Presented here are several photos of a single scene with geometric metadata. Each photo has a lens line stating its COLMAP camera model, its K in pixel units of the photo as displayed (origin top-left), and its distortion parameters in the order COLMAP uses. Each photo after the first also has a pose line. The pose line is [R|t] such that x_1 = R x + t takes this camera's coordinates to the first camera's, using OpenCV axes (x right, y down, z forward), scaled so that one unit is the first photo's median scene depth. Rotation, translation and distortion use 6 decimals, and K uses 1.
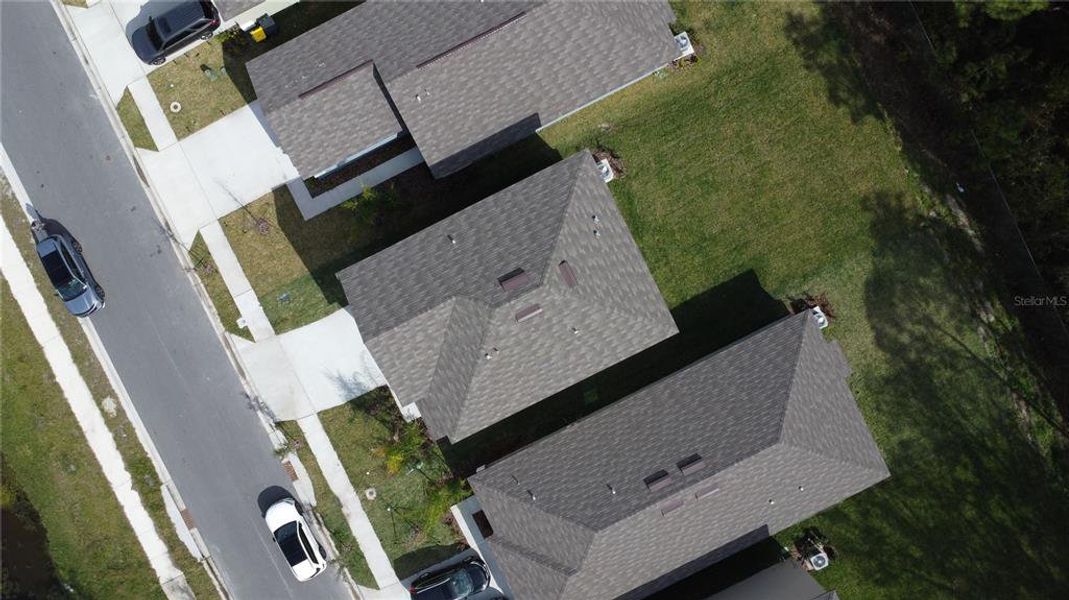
lens RADIAL K [[771.3, 0, 534.8], [0, 771.3, 299.7], [0, 0, 1]] dist [-0.039593, -0.006387]
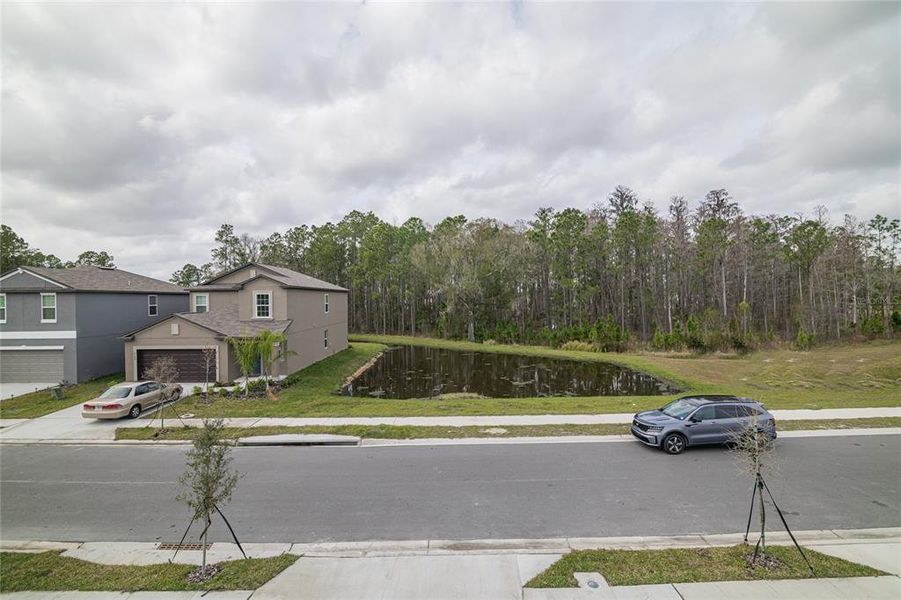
lens RADIAL K [[413.7, 0, 450.0], [0, 413.7, 294.4], [0, 0, 1]] dist [-0.017912, -0.000155]
pose [[-0.443864, -0.000711, -0.896094, -0.192997], [-0.895938, -0.018292, 0.443801, 0.007682], [-0.016707, 0.999832, 0.007482, 0.875379]]
